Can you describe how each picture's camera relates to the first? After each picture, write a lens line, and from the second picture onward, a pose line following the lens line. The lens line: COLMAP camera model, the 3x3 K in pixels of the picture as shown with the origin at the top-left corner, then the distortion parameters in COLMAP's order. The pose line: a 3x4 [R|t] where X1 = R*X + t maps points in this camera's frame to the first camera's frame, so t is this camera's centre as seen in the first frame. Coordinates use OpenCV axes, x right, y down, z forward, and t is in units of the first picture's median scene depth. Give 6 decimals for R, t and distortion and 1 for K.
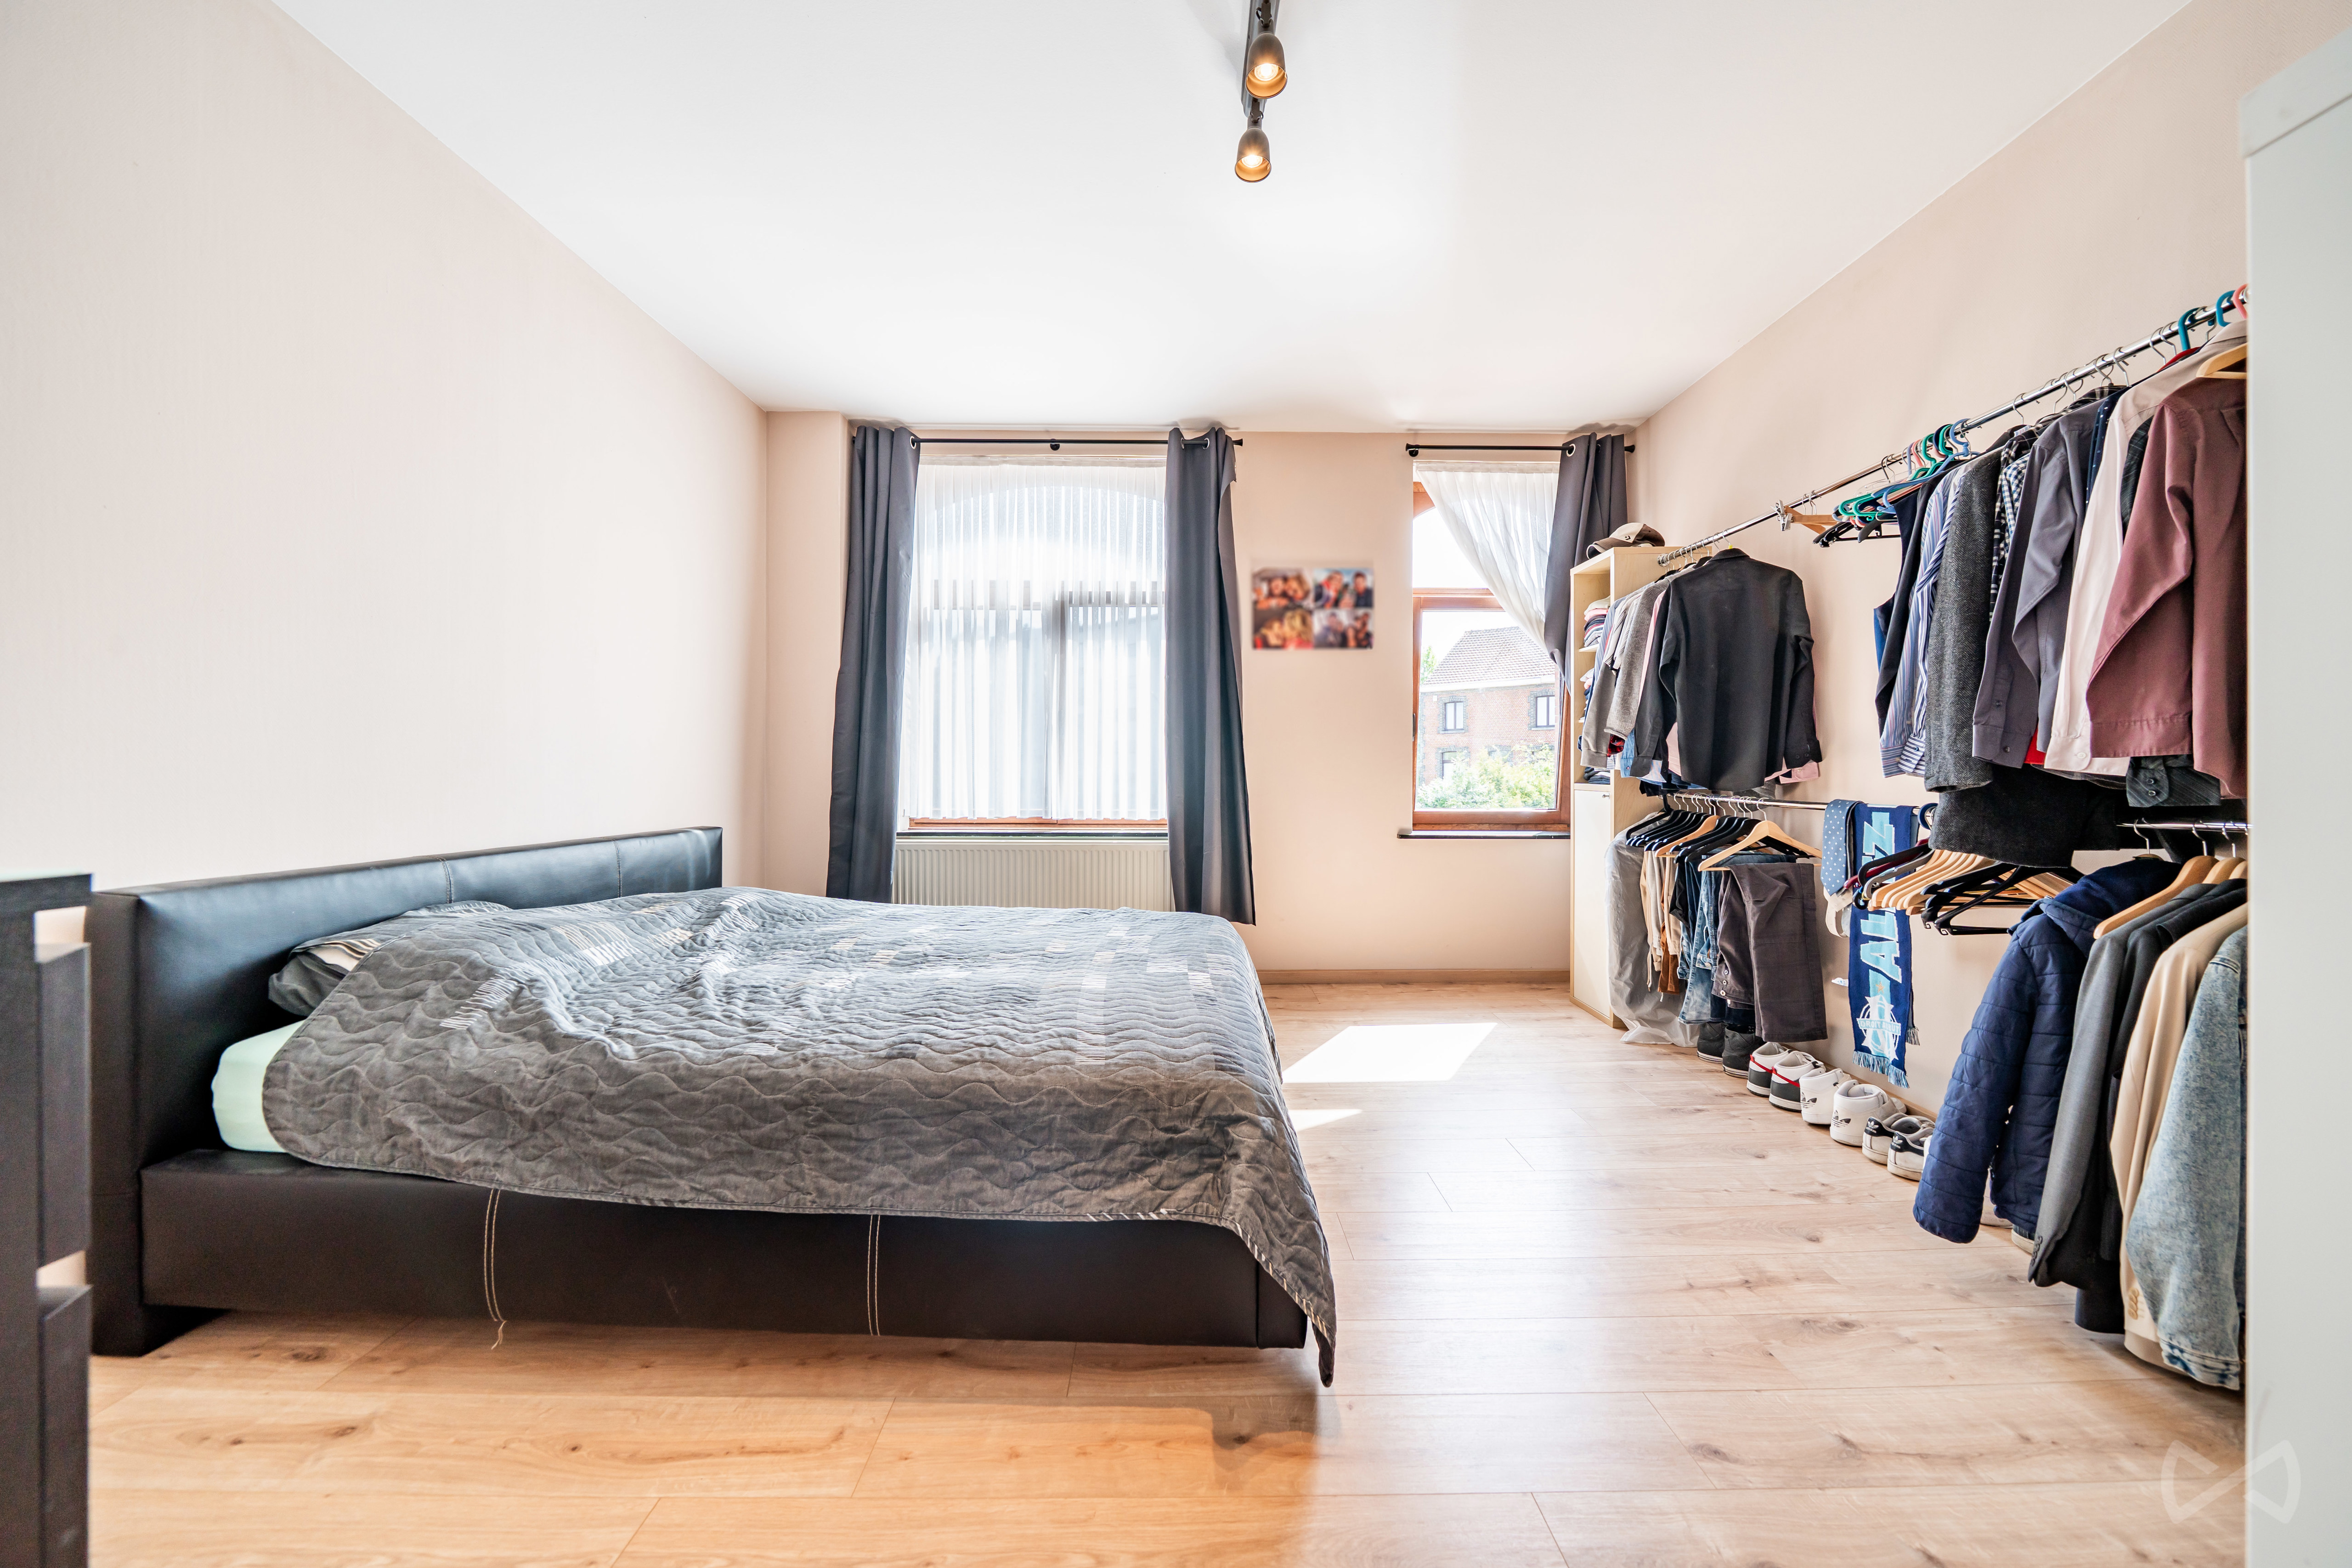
lens RADIAL K [[796.9, 0, 1187.2], [0, 796.9, 781.2], [0, 0, 1]] dist [-0.009427, 0.000186]
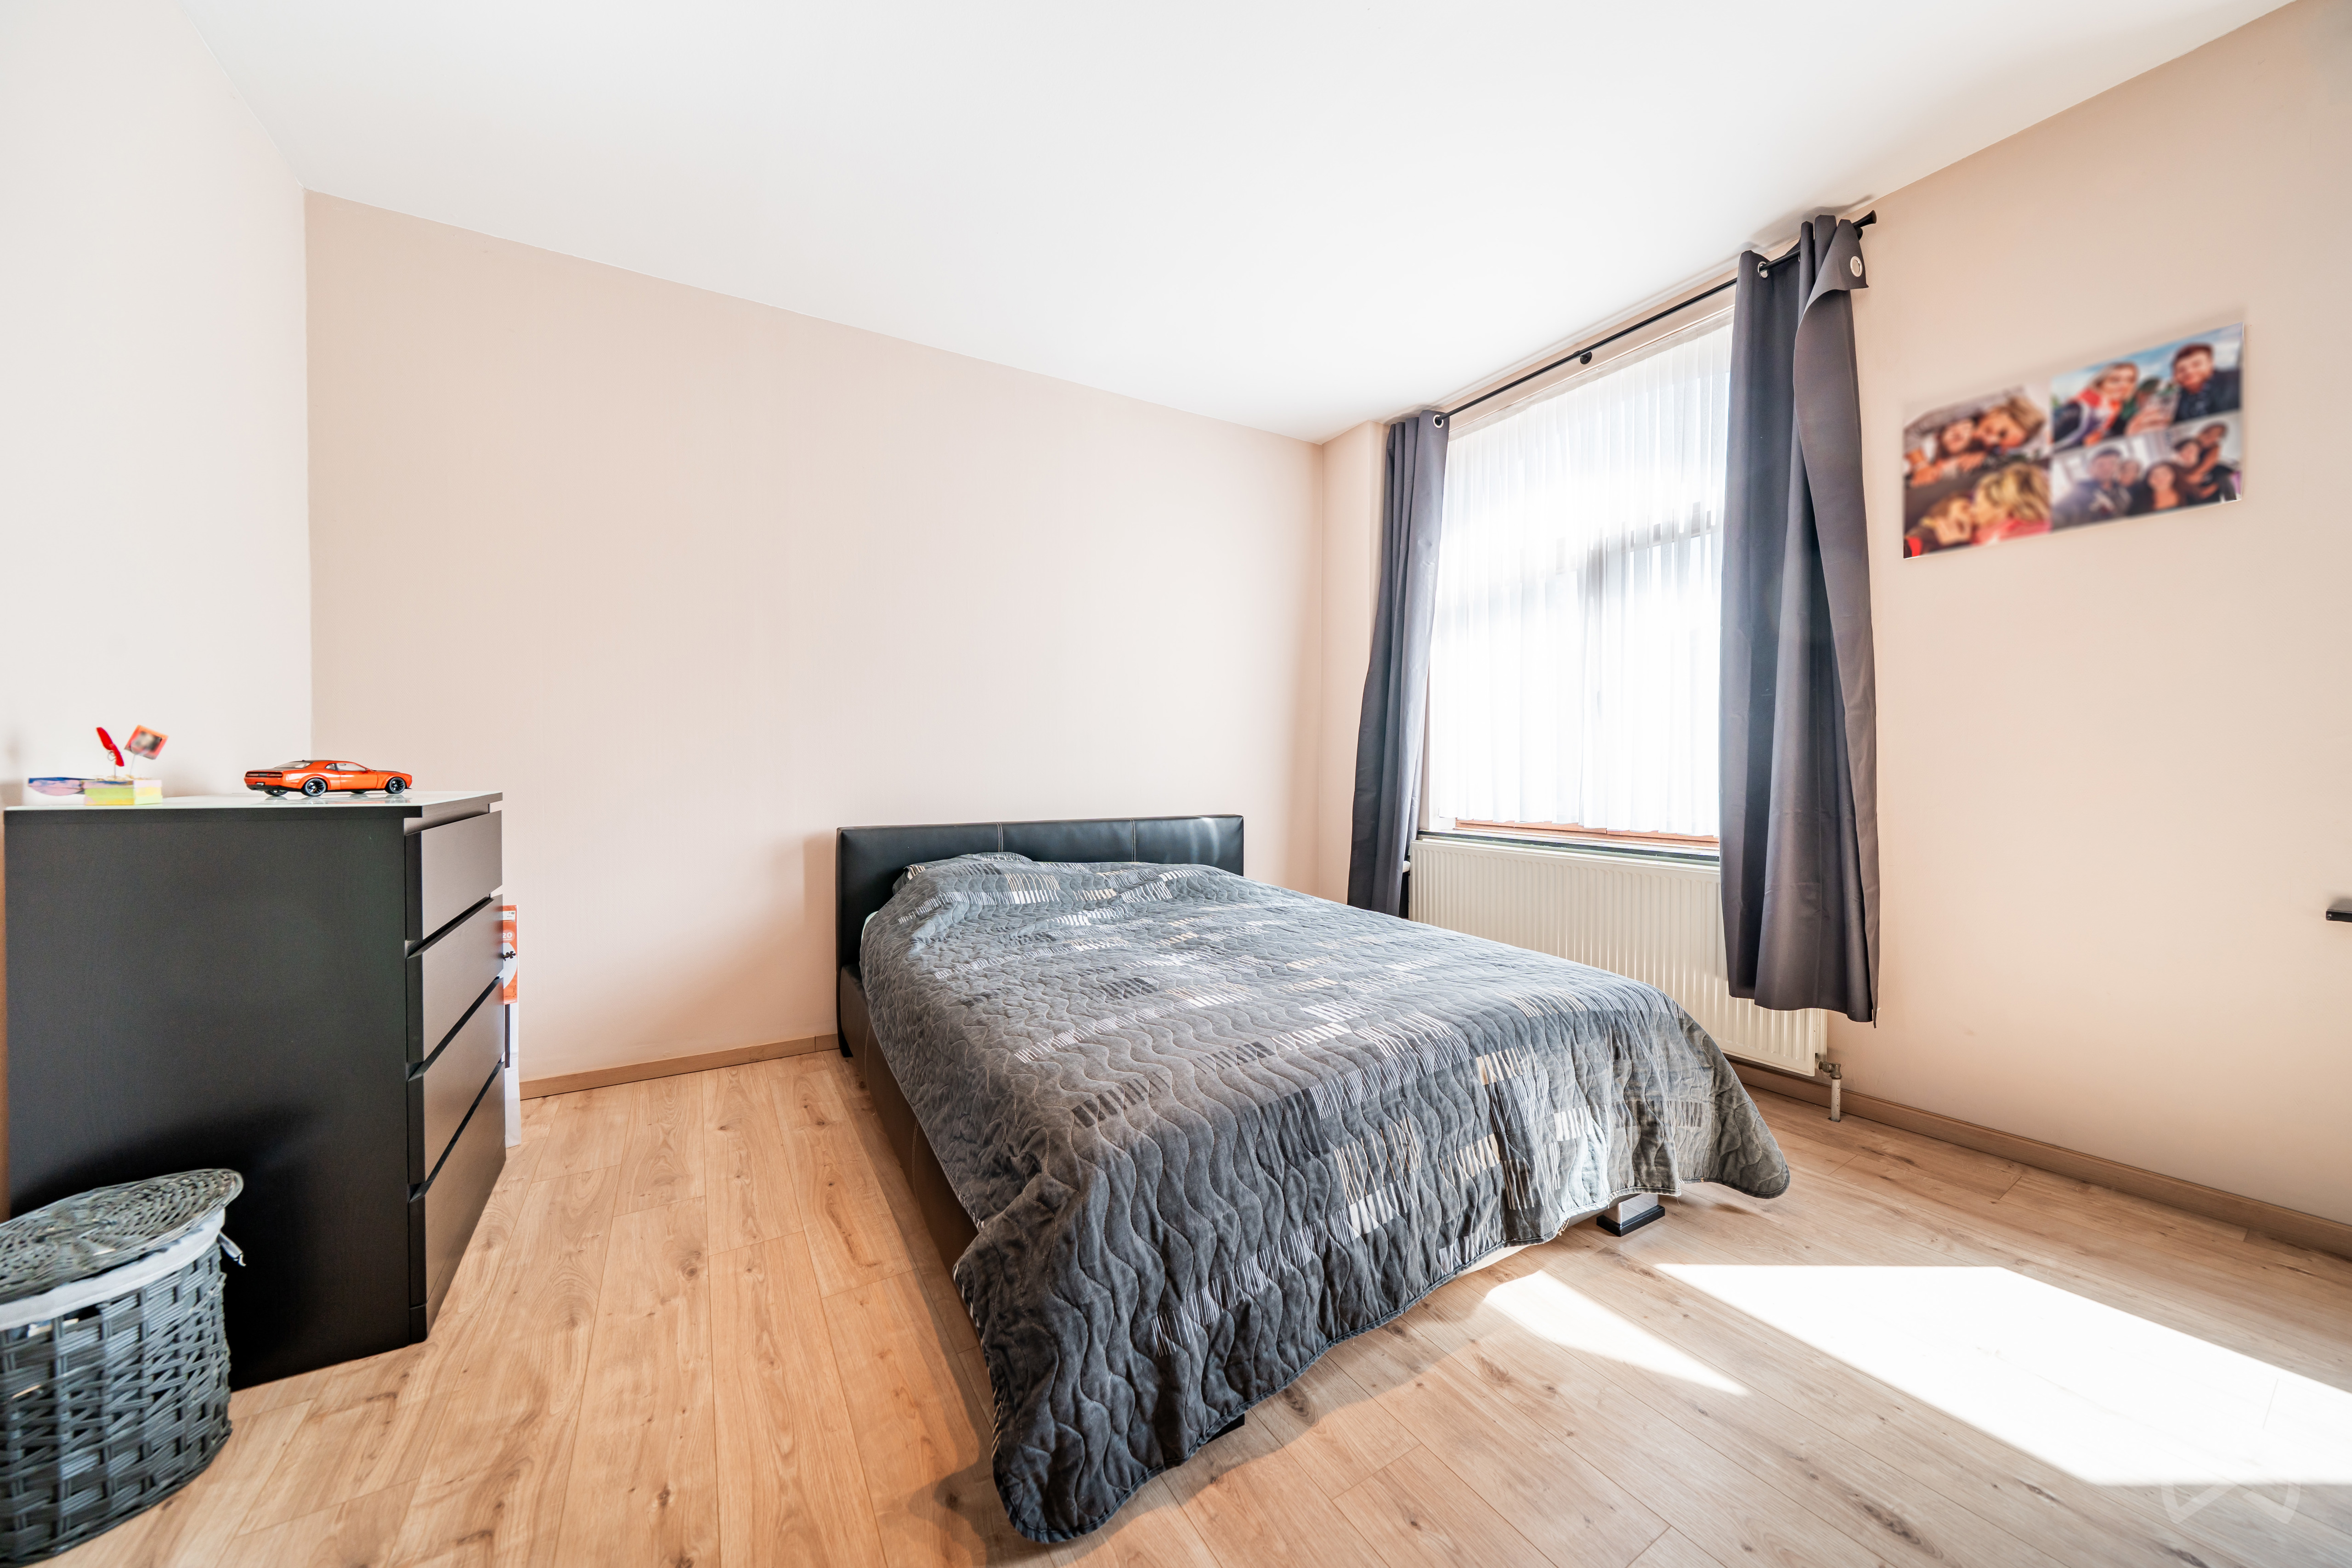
lens RADIAL K [[796.9, 0, 1174.8], [0, 796.9, 785.3], [0, 0, 1]] dist [-0.009427, 0.000186]
pose [[0.510860, 0.015861, -0.859518, 0.311888], [-0.008967, 0.999874, 0.013121, -0.001666], [0.859617, 0.001004, 0.510937, 0.243609]]
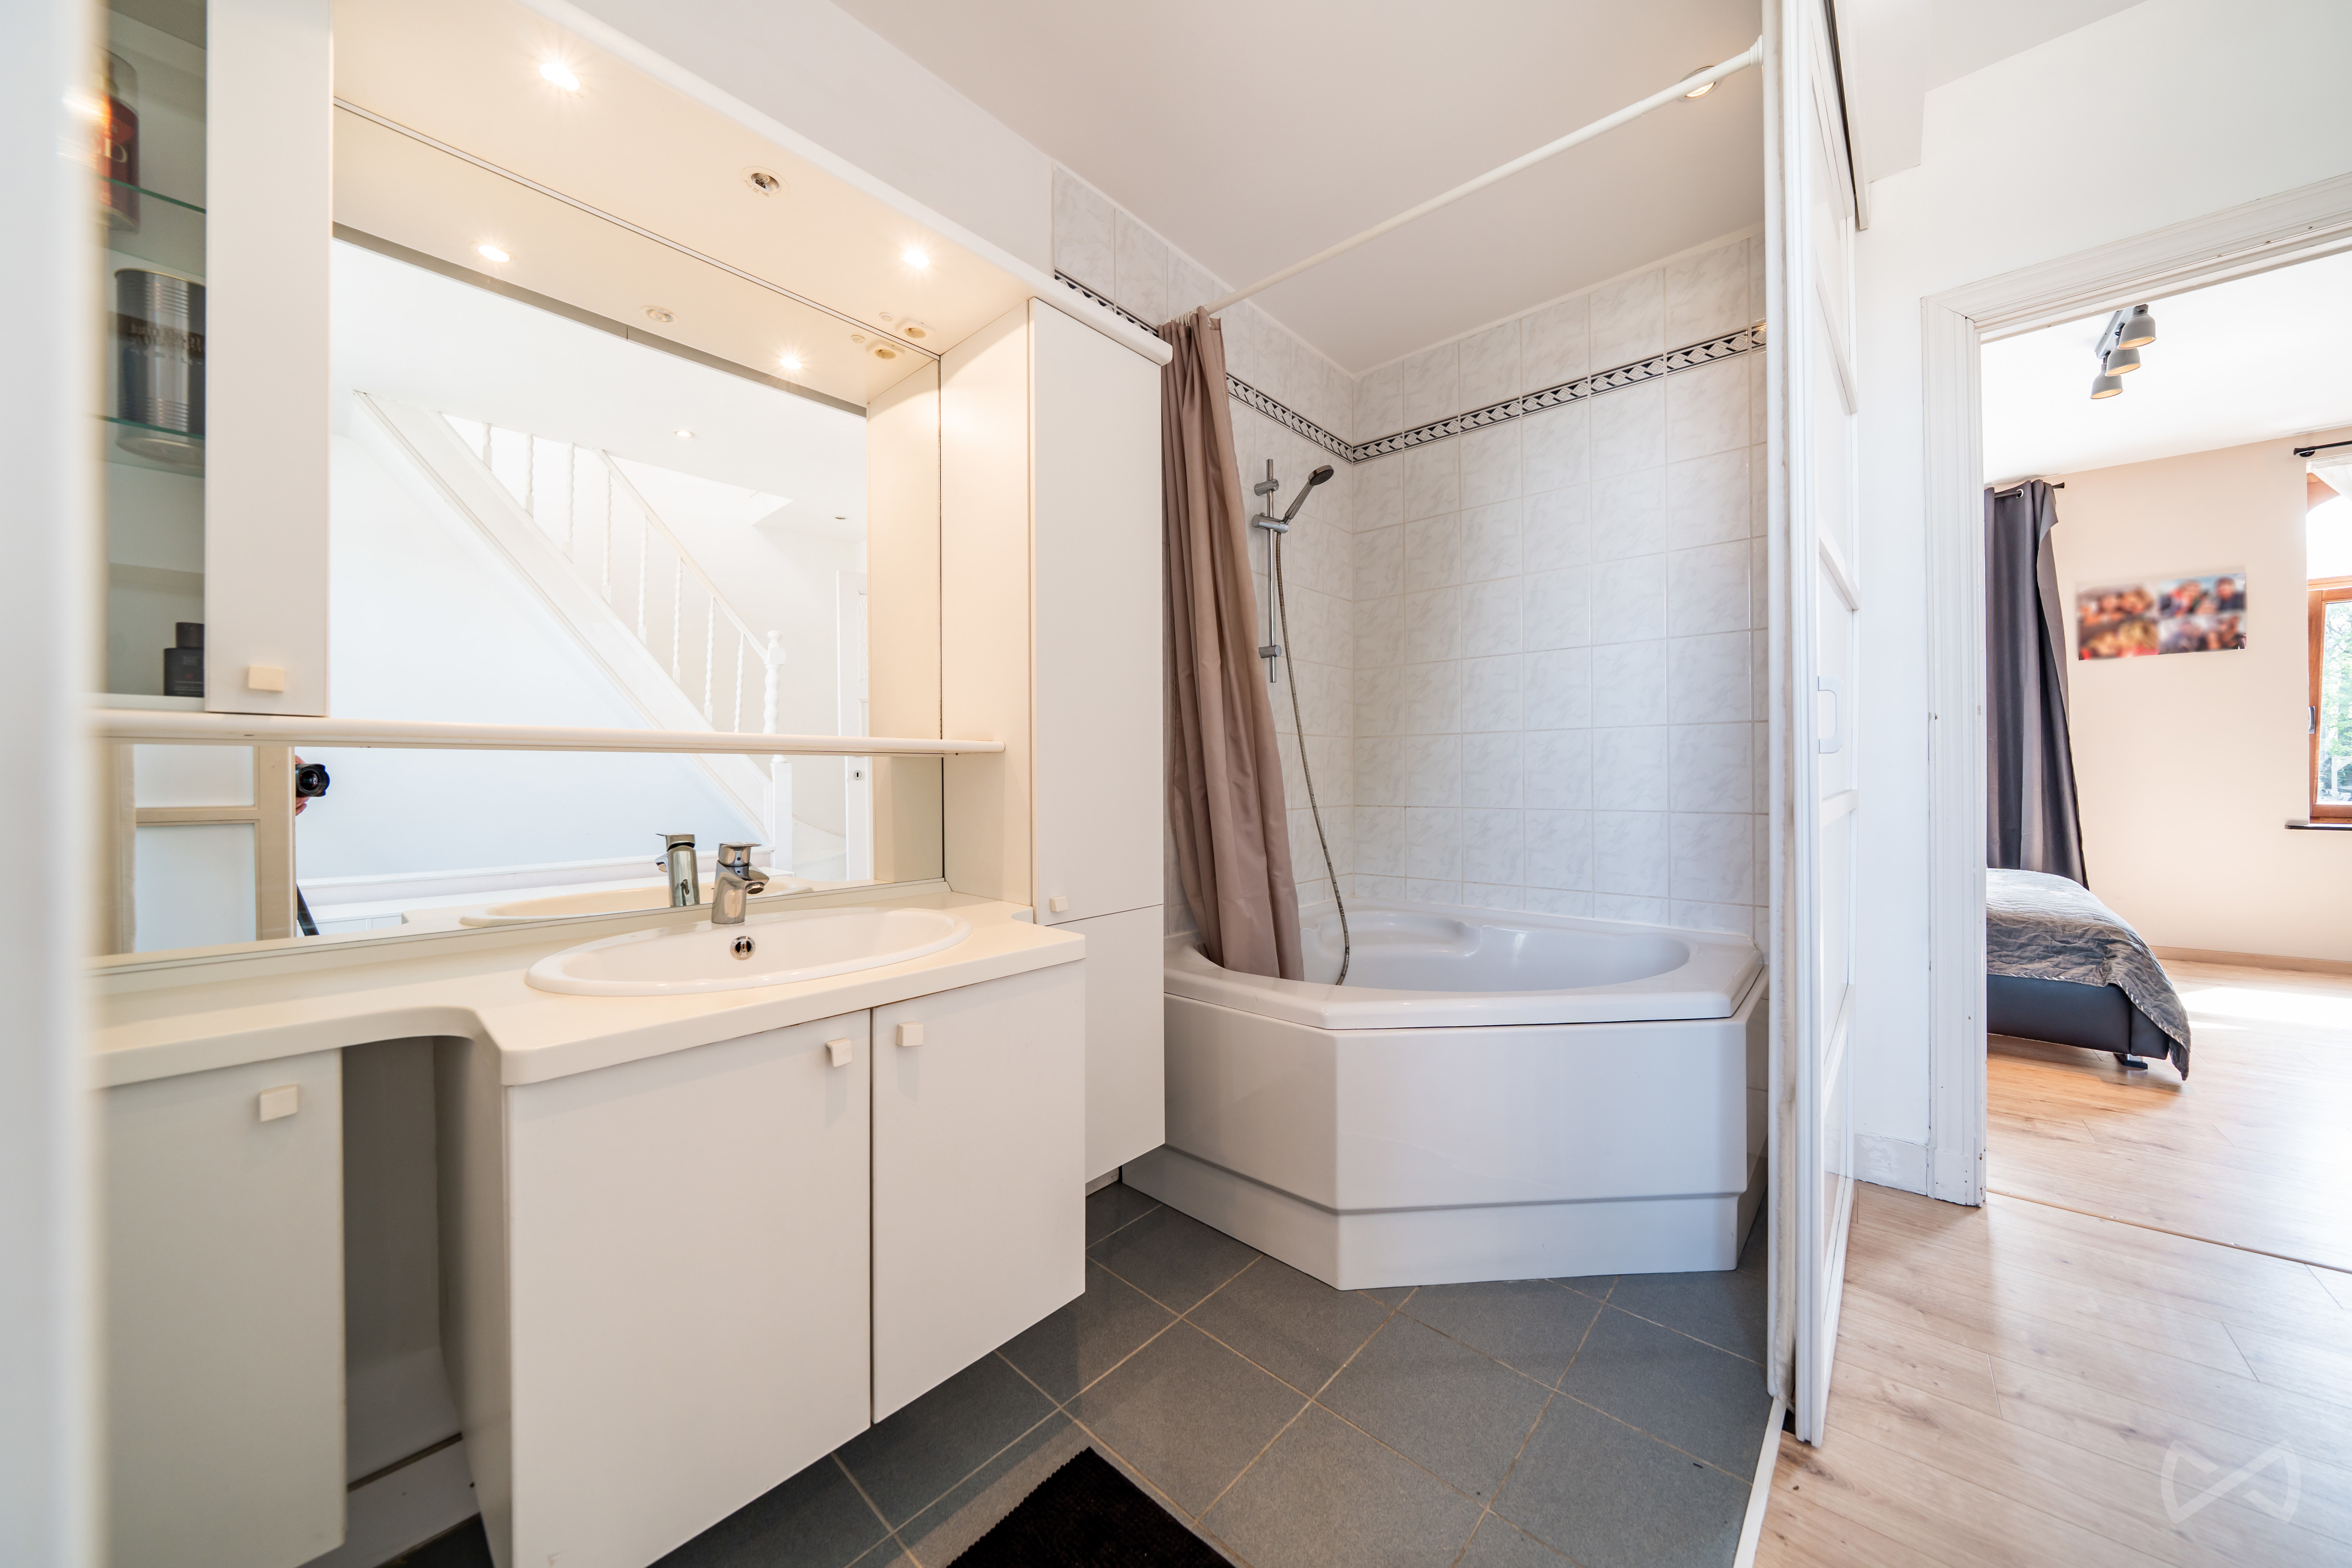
lens RADIAL K [[796.9, 0, 1182.7], [0, 796.9, 774.9], [0, 0, 1]] dist [-0.009427, 0.000186]
pose [[0.746611, -0.005397, -0.665239, -0.128765], [-0.000935, 0.999958, -0.009163, 0.011620], [0.665261, 0.007463, 0.746574, -0.712008]]
